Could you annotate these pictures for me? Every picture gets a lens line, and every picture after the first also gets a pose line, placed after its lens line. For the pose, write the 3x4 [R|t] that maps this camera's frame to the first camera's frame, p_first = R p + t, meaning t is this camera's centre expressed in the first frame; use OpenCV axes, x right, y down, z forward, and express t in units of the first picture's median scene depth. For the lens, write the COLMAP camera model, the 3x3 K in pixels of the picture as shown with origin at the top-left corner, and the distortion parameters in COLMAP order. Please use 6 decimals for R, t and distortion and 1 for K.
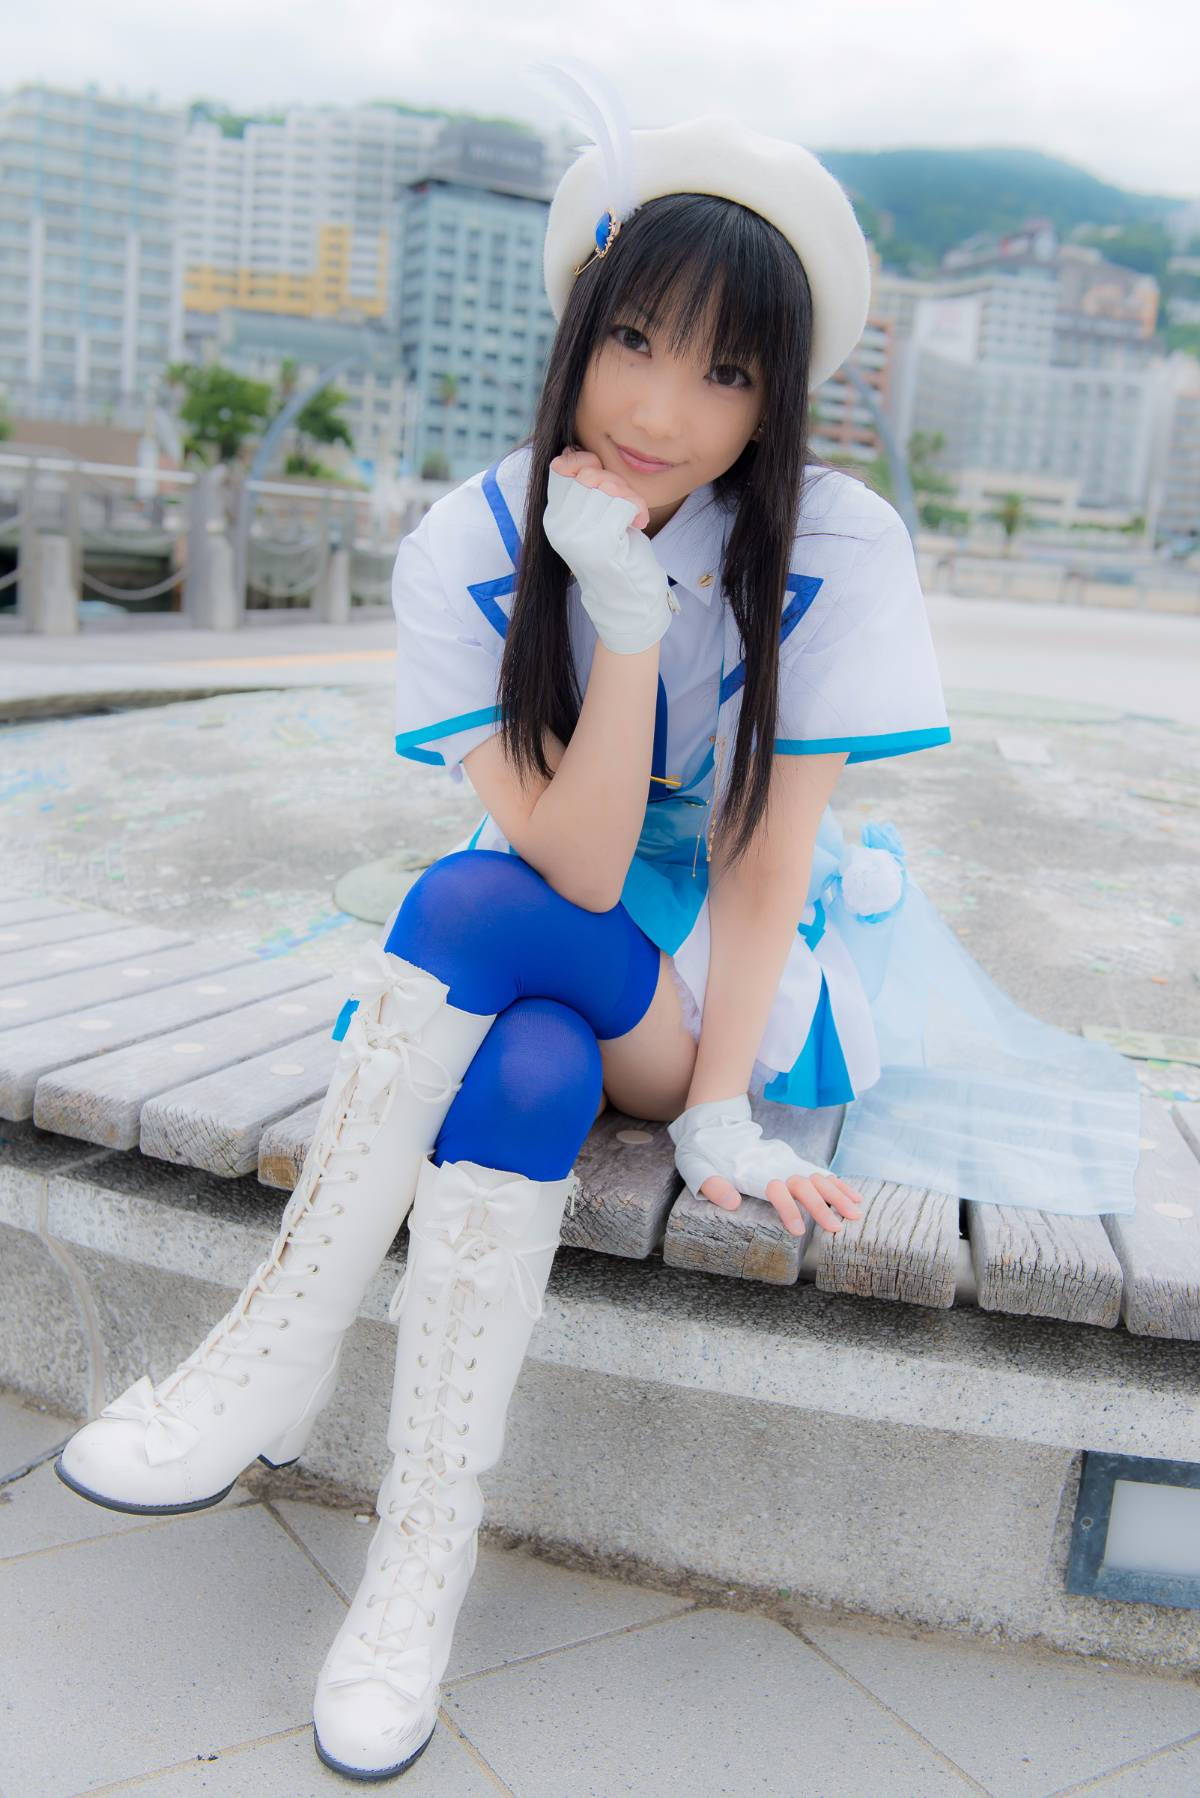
lens RADIAL K [[1869.0, 0, 601.8], [0, 1869.0, 902.6], [0, 0, 1]] dist [-0.005620, 0.005088]
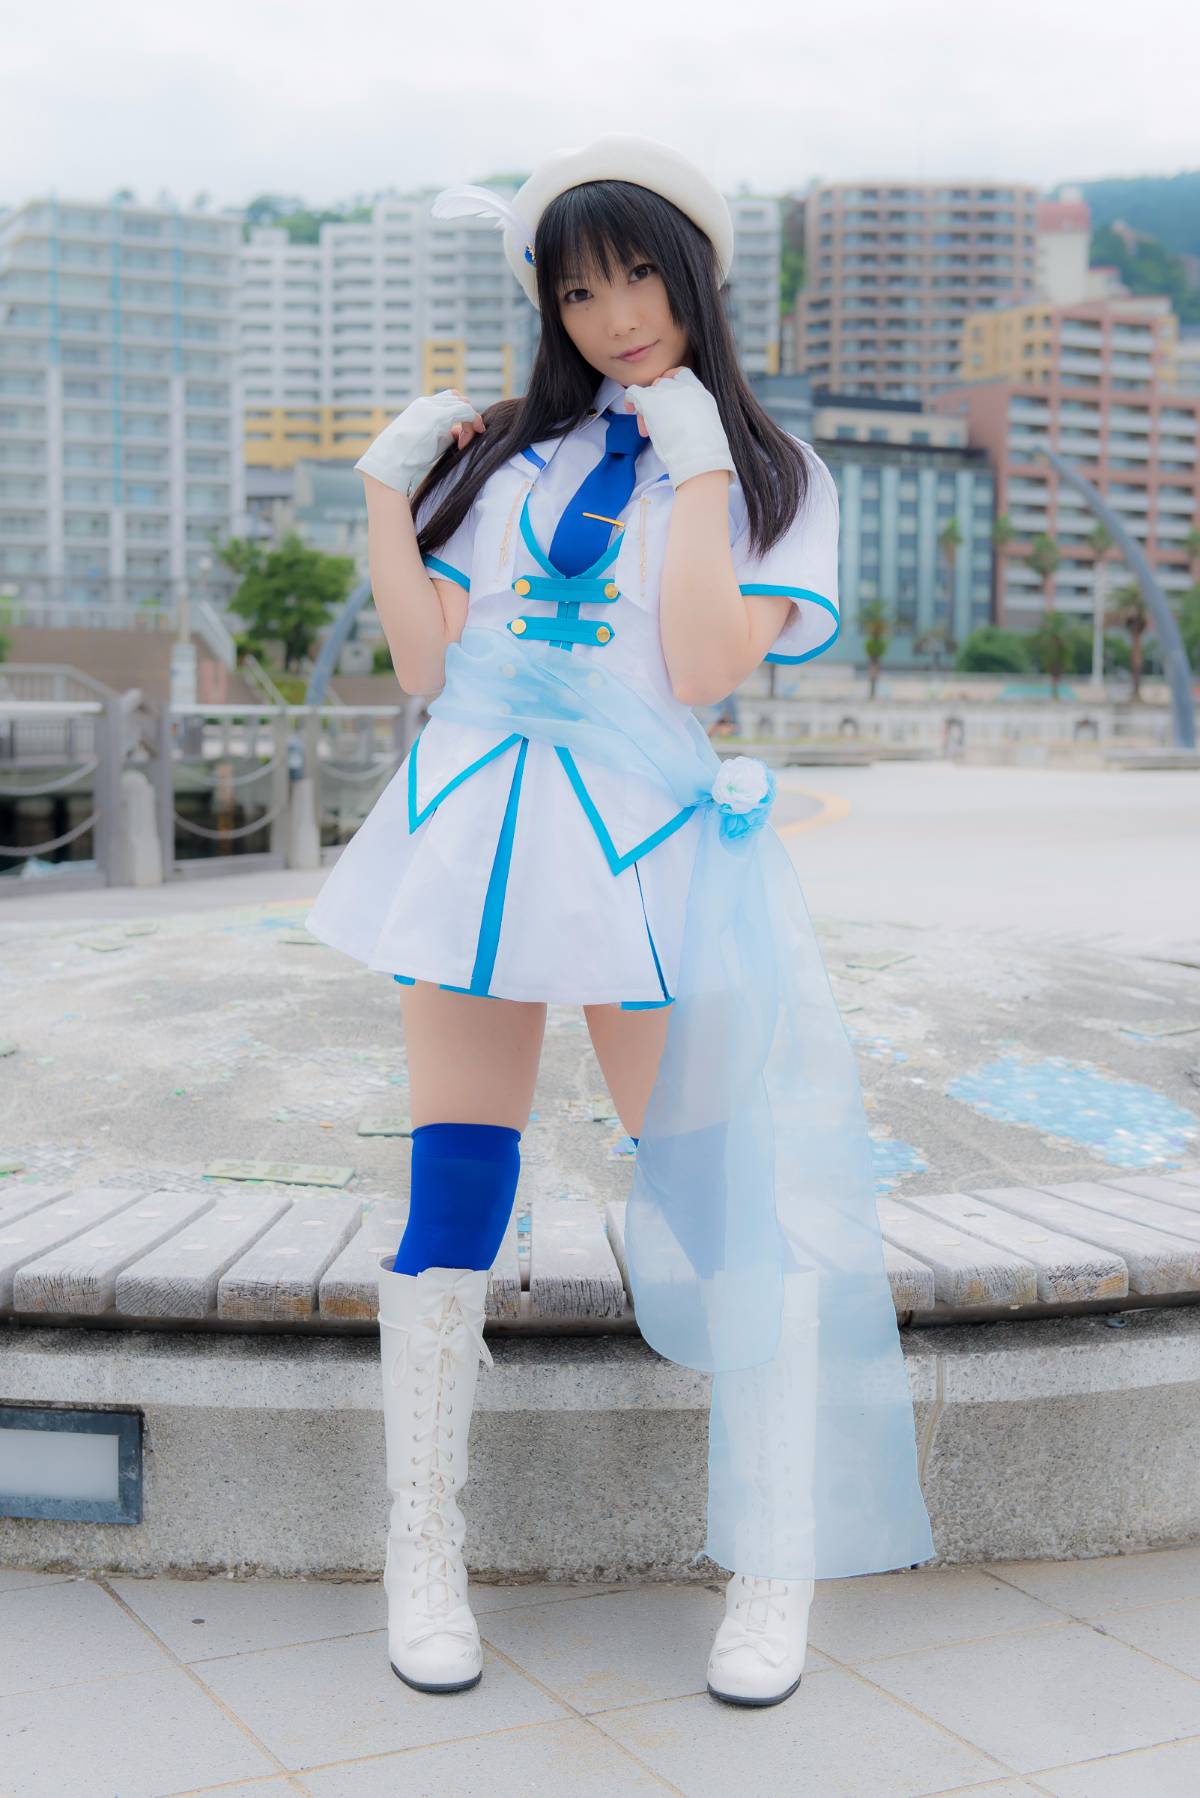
lens RADIAL K [[2610.2, 0, 599.6], [0, 2610.2, 899.3], [0, 0, 1]] dist [0.010744, 0.012130]
pose [[0.993124, -0.069017, -0.094560, 0.505676], [0.056361, 0.989842, -0.130525, 0.099975], [0.102608, 0.124298, 0.986925, -0.521975]]
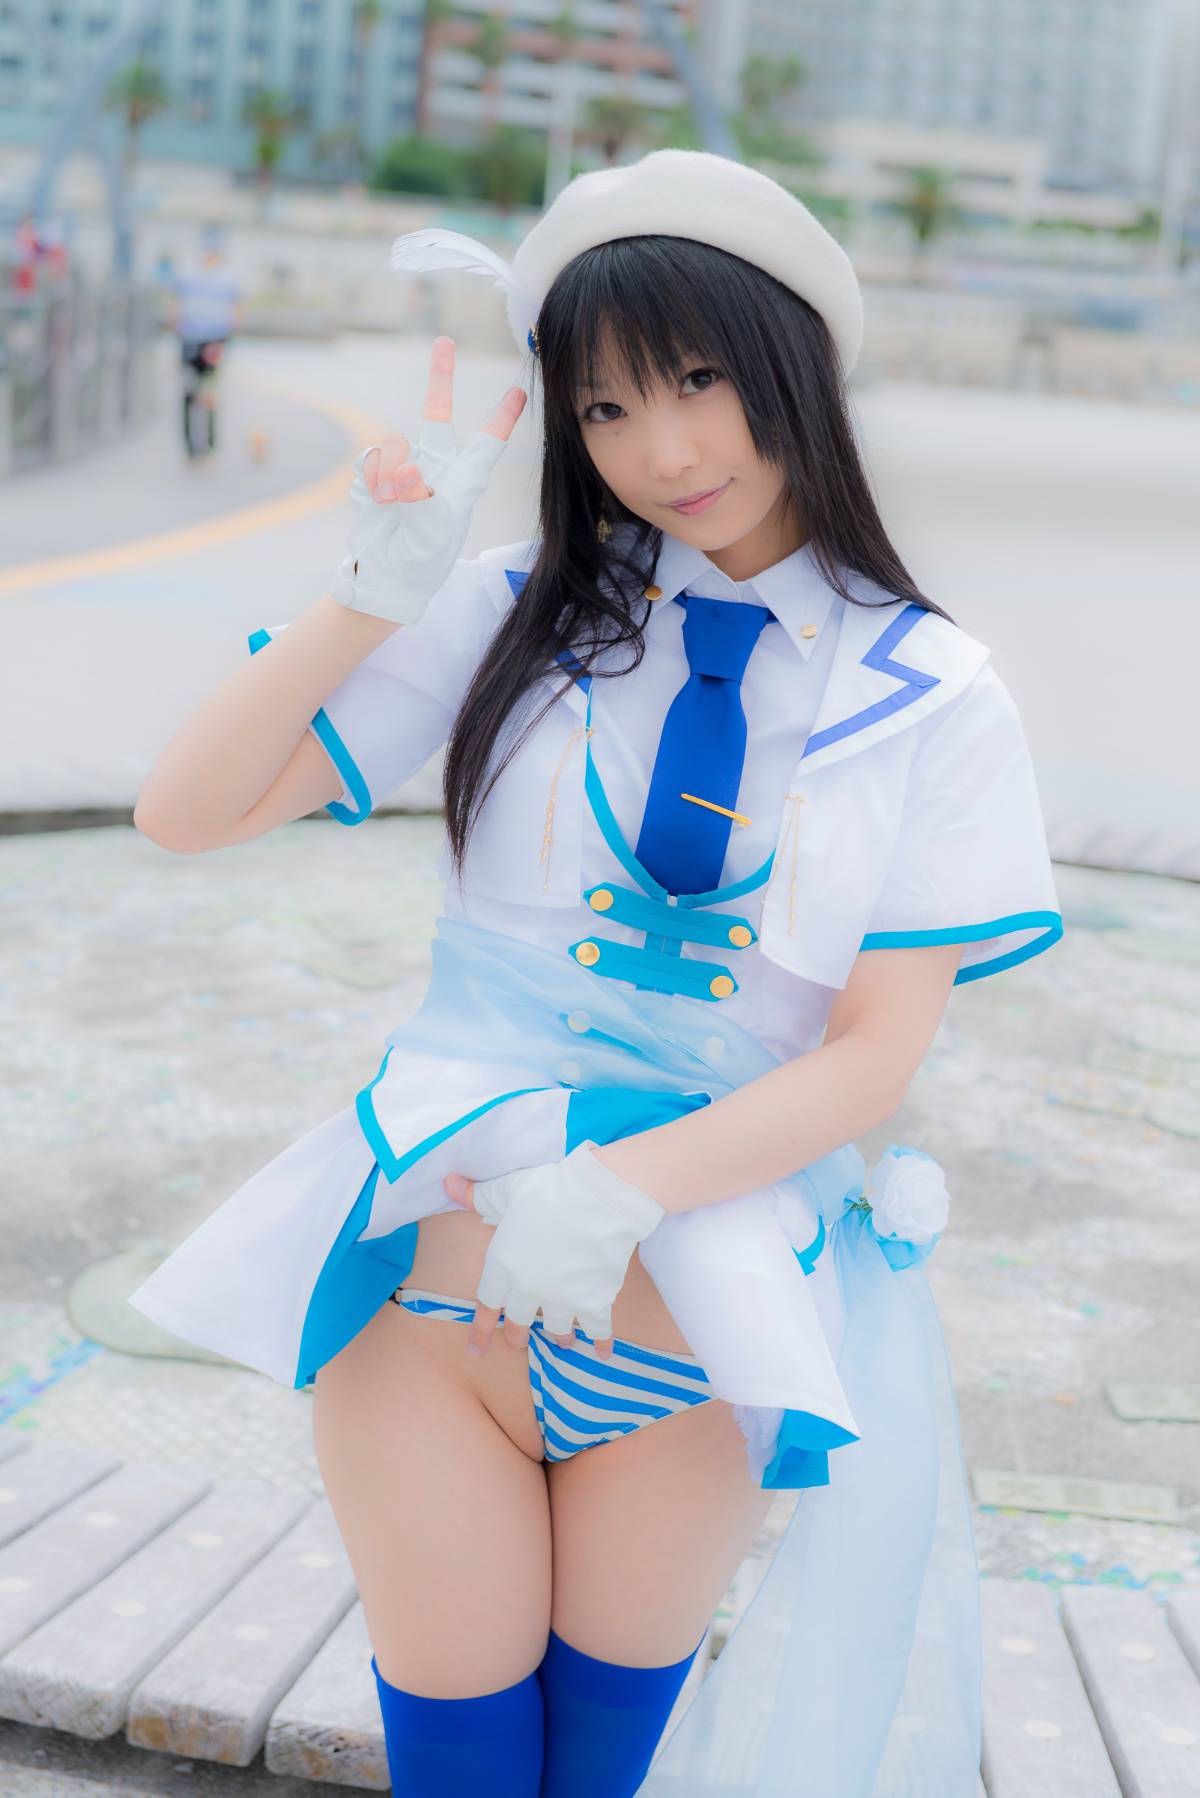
lens RADIAL K [[3454.6, 0, 600.2], [0, 3454.6, 891.2], [0, 0, 1]] dist [0.043463, -0.676894]
pose [[0.992911, -0.021949, 0.116820, -0.074289], [0.022633, 0.999734, -0.004532, -0.149654], [-0.116689, 0.007144, 0.993143, -0.437495]]
